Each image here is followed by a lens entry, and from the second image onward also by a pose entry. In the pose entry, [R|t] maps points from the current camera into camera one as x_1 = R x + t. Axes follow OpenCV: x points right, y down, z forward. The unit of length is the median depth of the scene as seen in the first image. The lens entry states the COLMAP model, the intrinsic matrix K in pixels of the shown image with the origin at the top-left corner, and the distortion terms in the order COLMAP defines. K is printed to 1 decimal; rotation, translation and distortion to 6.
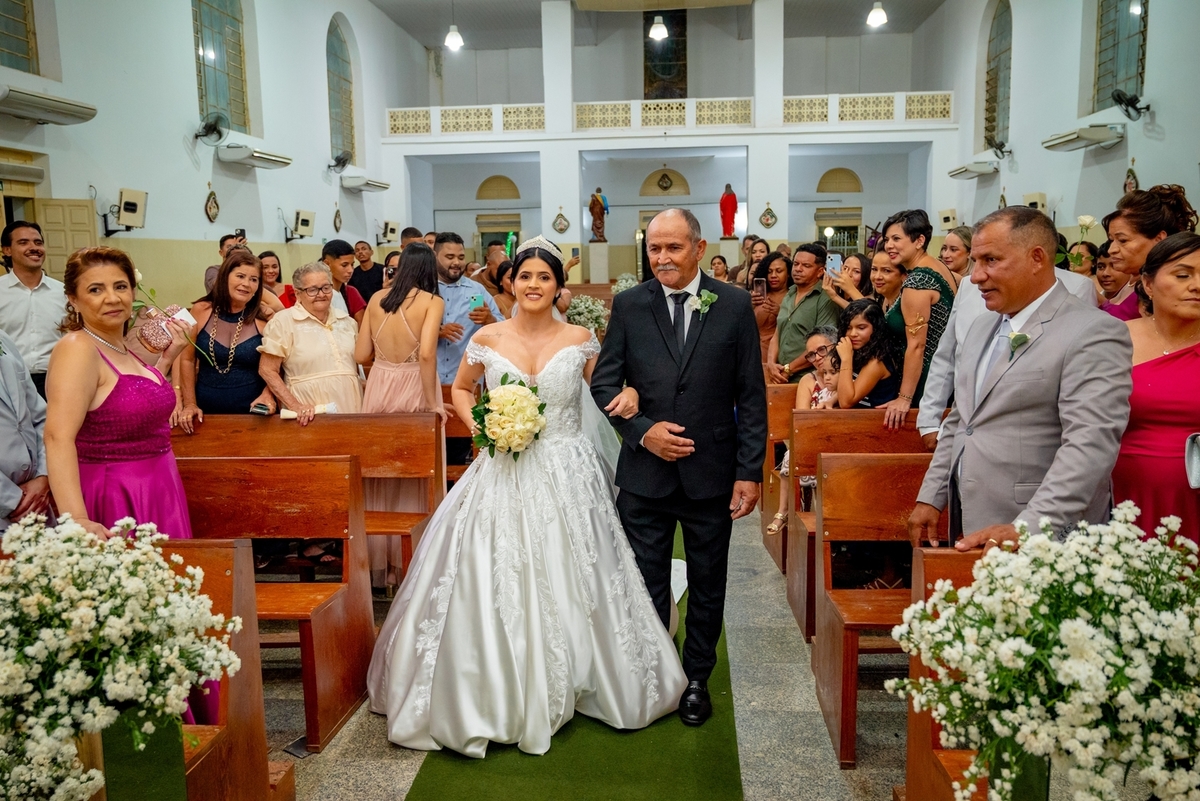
lens RADIAL K [[994.0, 0, 600.0], [0, 994.0, 400.5], [0, 0, 1]] dist [-0.006072, -0.000511]
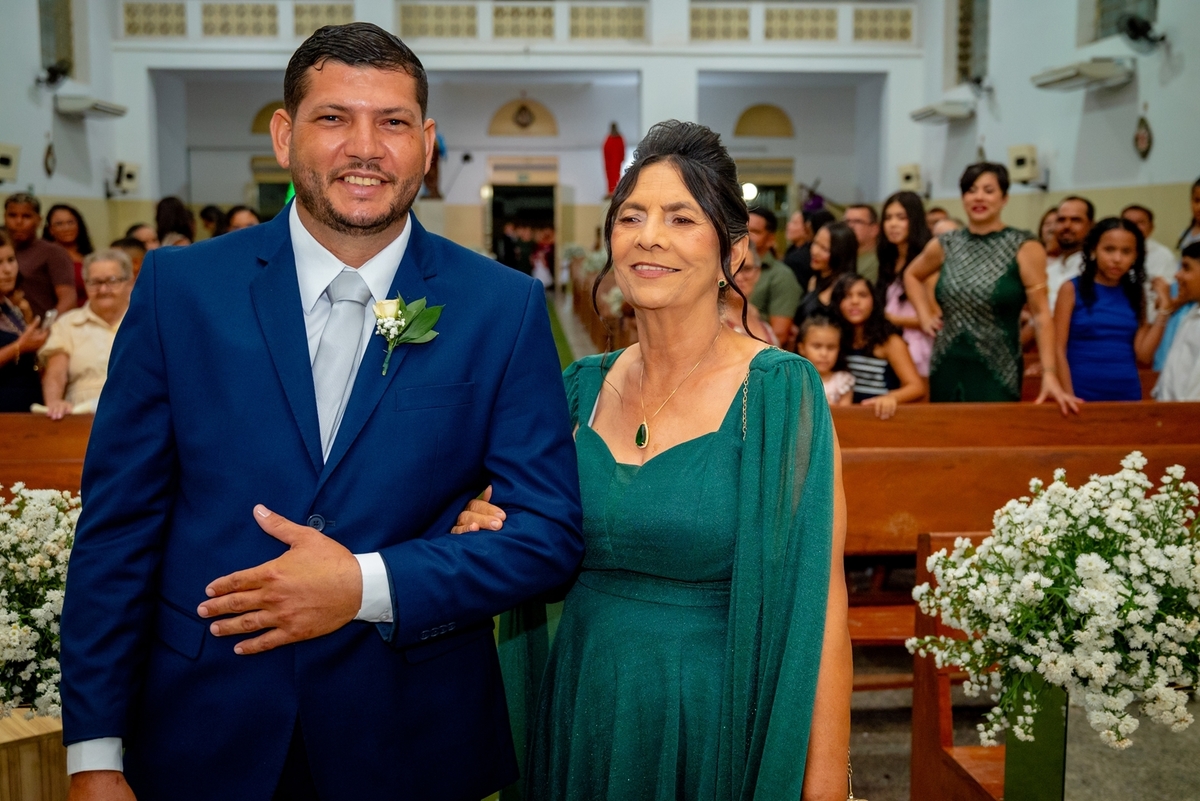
lens RADIAL K [[1448.7, 0, 600.0], [0, 1448.7, 400.5], [0, 0, 1]] dist [0.007675, -0.012184]
pose [[0.991506, 0.001848, 0.130049, -0.023653], [0.000981, 0.999764, -0.021683, 0.008535], [-0.130058, 0.021626, 0.991271, -0.046119]]
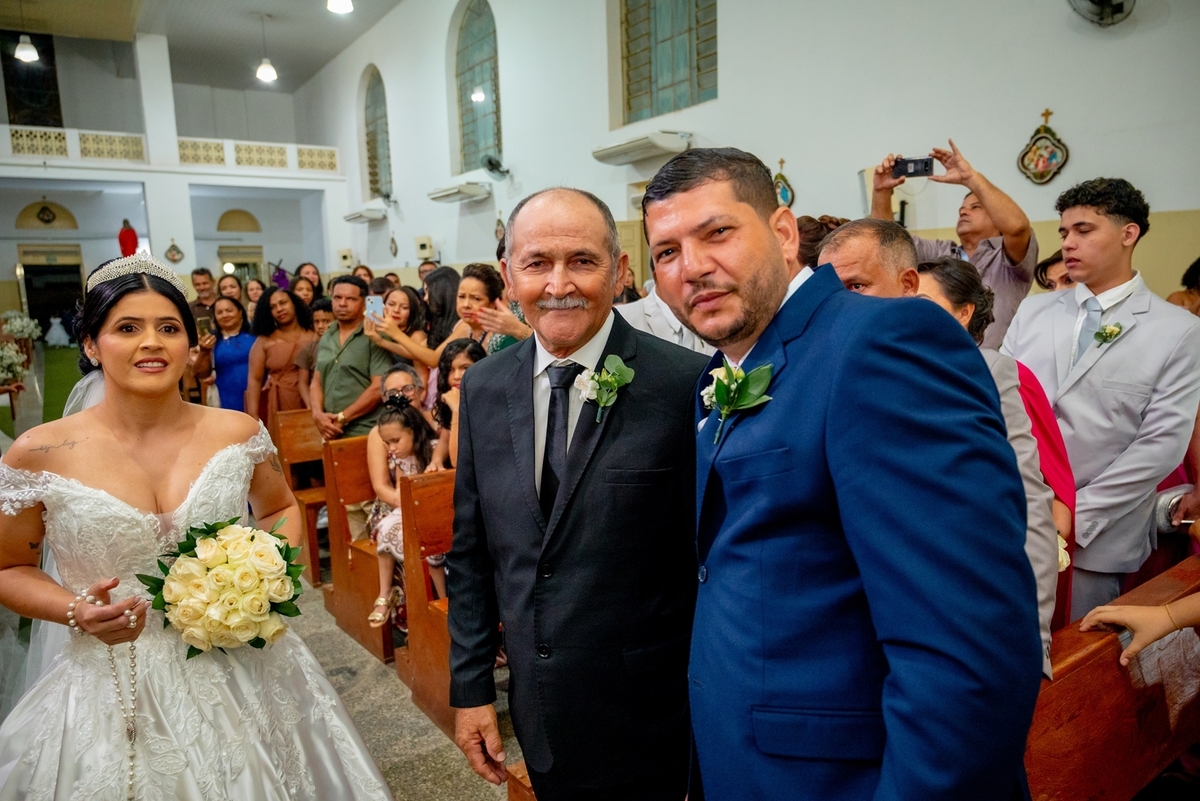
lens RADIAL K [[800.2, 0, 600.0], [0, 800.2, 400.5], [0, 0, 1]] dist [-0.004460, -0.002665]
pose [[0.777171, -0.095743, 0.621963, -0.024691], [0.099770, 0.994604, 0.028440, -0.016369], [-0.621330, 0.039951, 0.782530, 0.116556]]
